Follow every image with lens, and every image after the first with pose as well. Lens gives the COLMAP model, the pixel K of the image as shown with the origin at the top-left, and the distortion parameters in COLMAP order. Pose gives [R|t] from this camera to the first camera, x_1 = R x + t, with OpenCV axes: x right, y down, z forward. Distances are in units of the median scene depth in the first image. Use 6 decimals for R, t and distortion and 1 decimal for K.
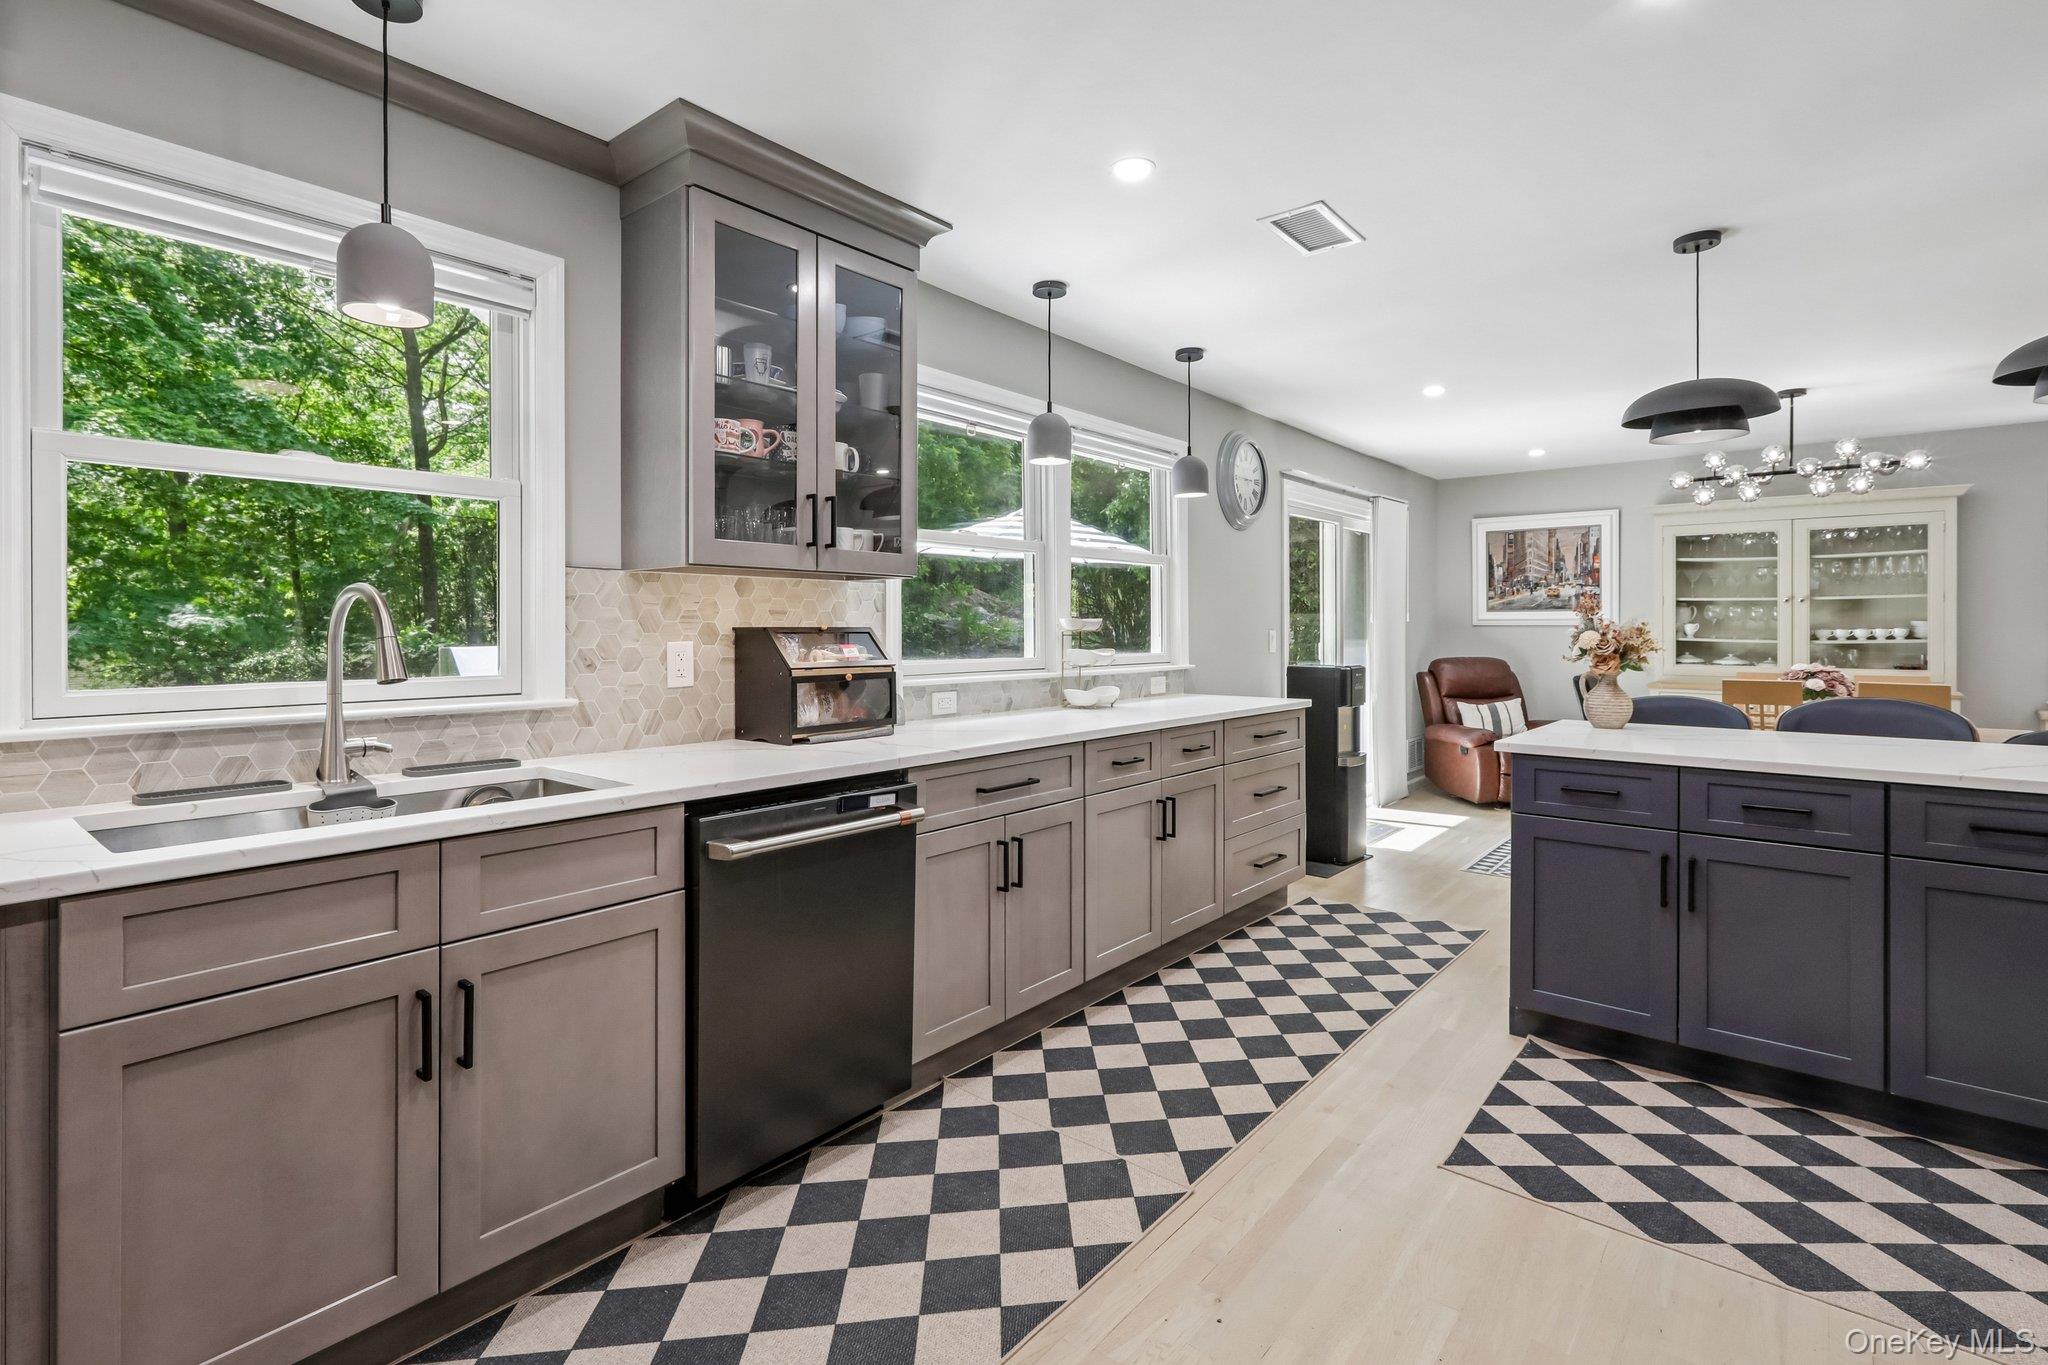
lens RADIAL K [[970.0, 0, 1013.6], [0, 970.0, 624.3], [0, 0, 1]] dist [0.001102, 0.001057]
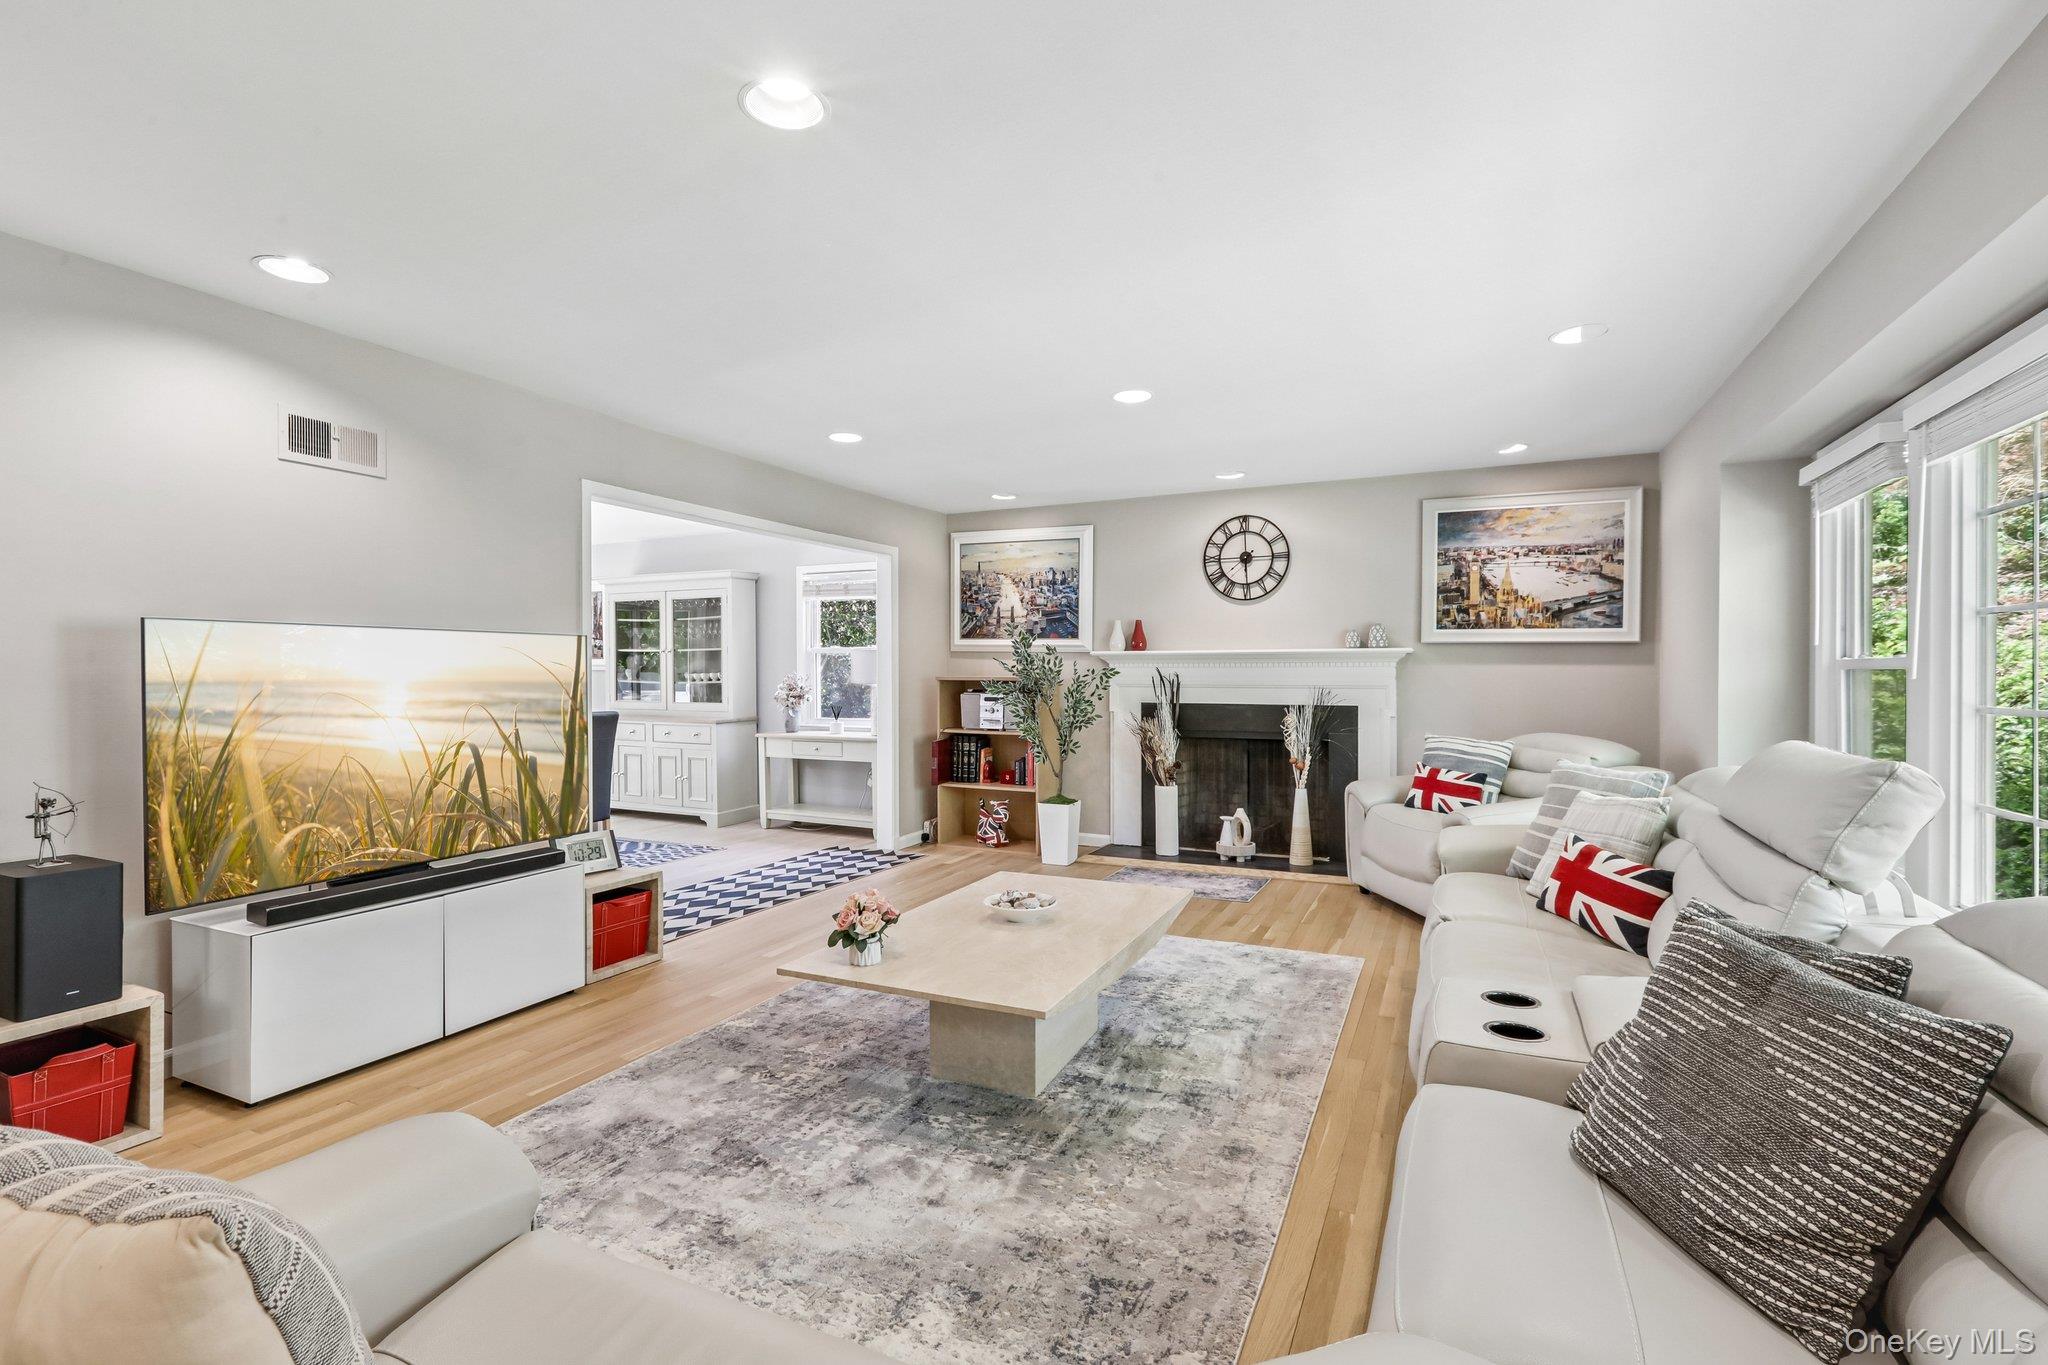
lens RADIAL K [[933.2, 0, 1025.6], [0, 933.2, 676.8], [0, 0, 1]] dist [-0.002294, 0.000762]
pose [[0.969793, -0.002118, 0.243920, 0.998222], [0.000098, 0.999966, 0.008290, -0.001005], [-0.243929, -0.008015, 0.969760, -0.378059]]
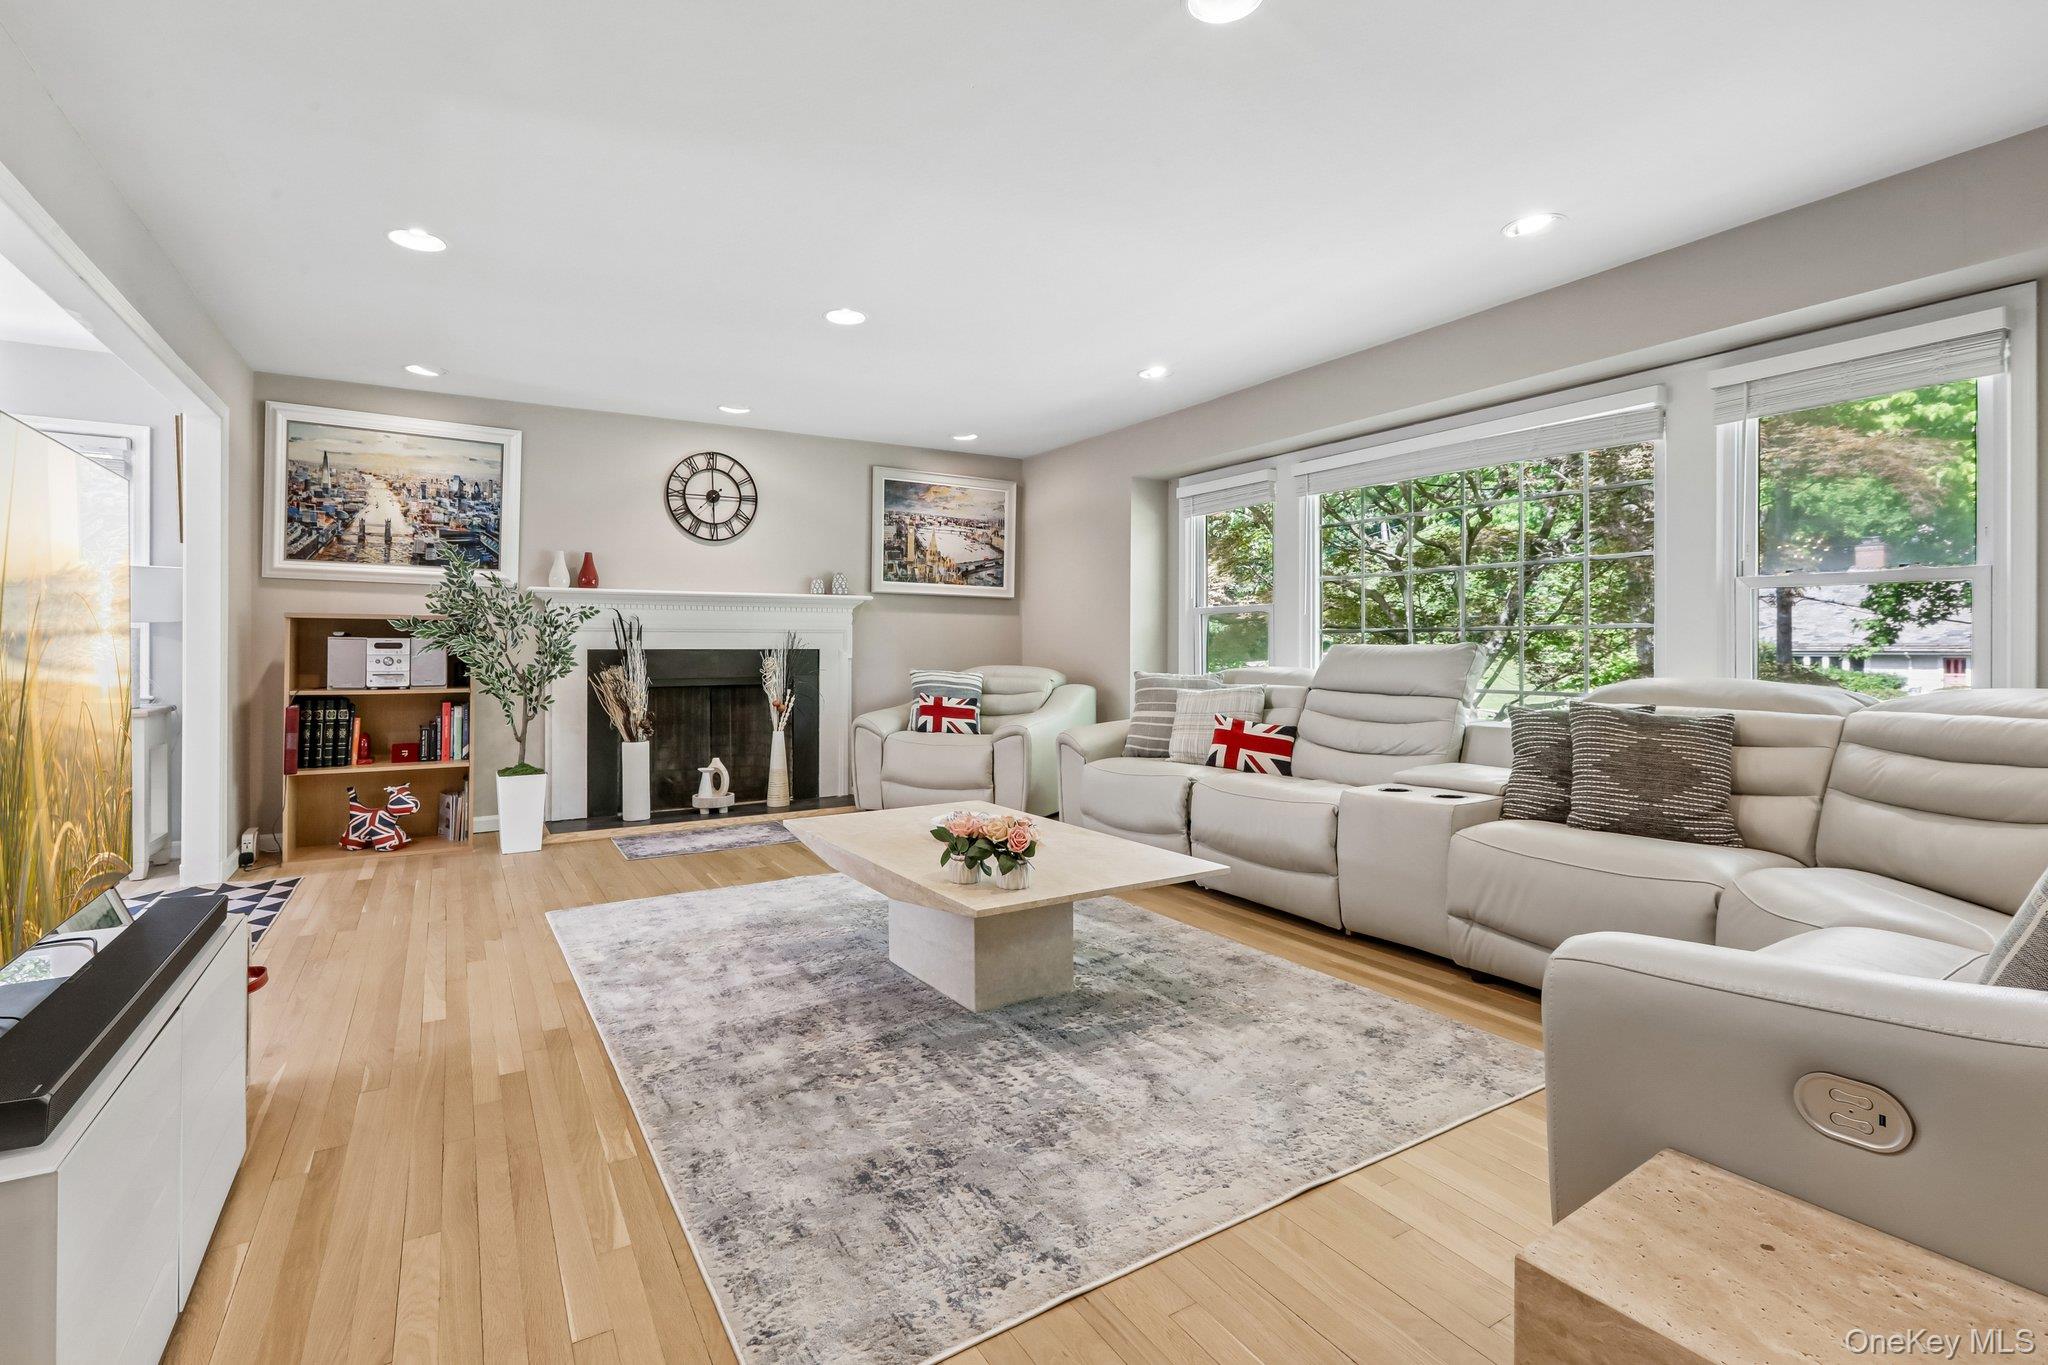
lens RADIAL K [[951.8, 0, 1016.7], [0, 951.8, 637.3], [0, 0, 1]] dist [-0.000907, 0.000679]
pose [[0.334539, 0.007936, 0.942349, 0.649917], [-0.002882, 0.999968, -0.007398, 0.031405], [-0.942378, -0.000241, 0.334551, -0.080096]]
